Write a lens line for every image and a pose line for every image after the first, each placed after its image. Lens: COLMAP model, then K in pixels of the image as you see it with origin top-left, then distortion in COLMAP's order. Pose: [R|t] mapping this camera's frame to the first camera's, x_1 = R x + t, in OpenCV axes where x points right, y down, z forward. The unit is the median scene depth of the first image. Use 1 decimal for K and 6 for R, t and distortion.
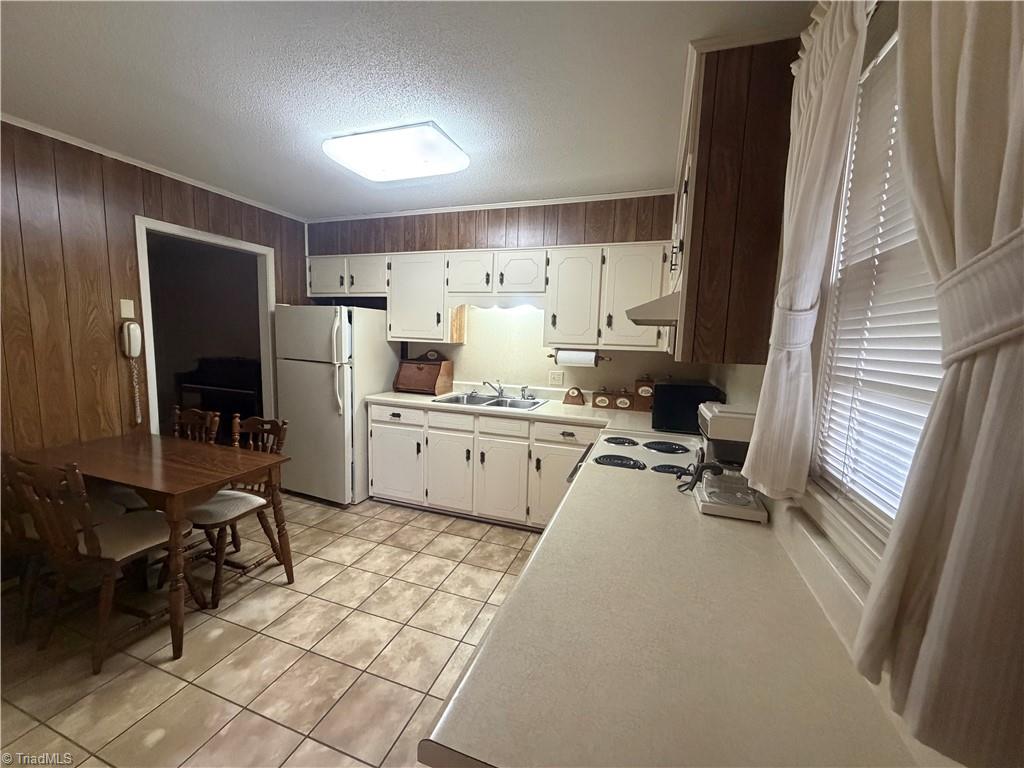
lens RADIAL K [[410.6, 0, 508.6], [0, 410.6, 385.2], [0, 0, 1]] dist [-0.001456, 0.000092]
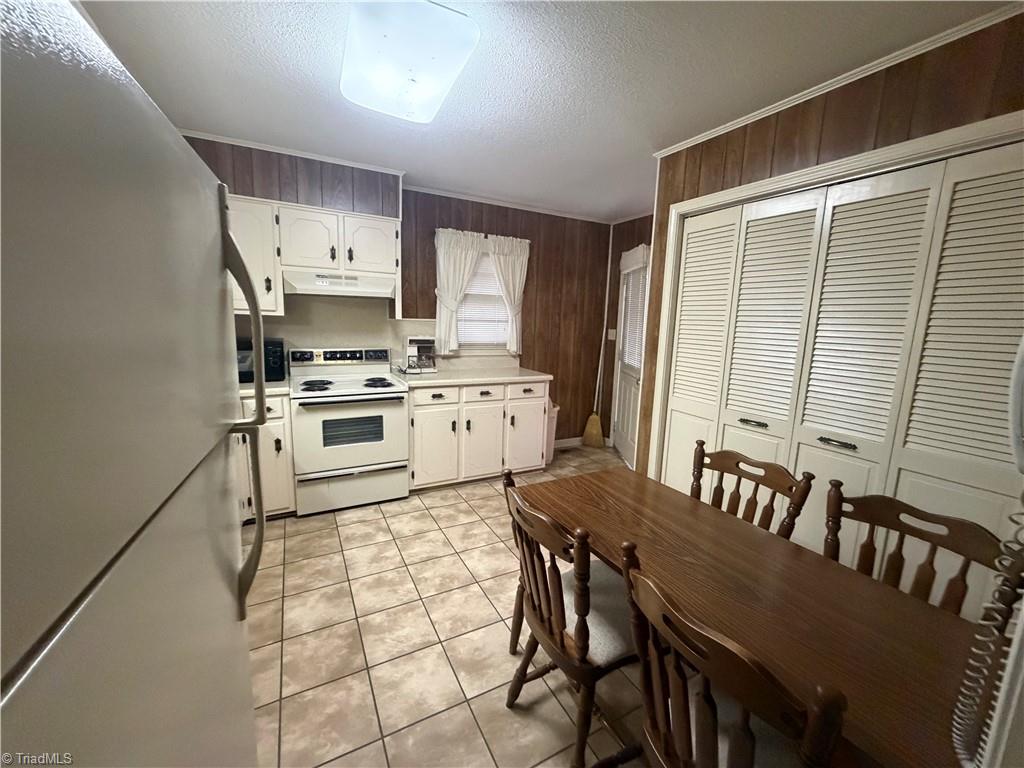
lens RADIAL K [[410.6, 0, 508.6], [0, 410.6, 385.2], [0, 0, 1]] dist [-0.001456, 0.000092]
pose [[-0.741999, -0.160136, 0.650995, -0.898179], [0.023057, 0.964382, 0.263505, -0.178022], [-0.670004, 0.210531, -0.711878, 1.382306]]
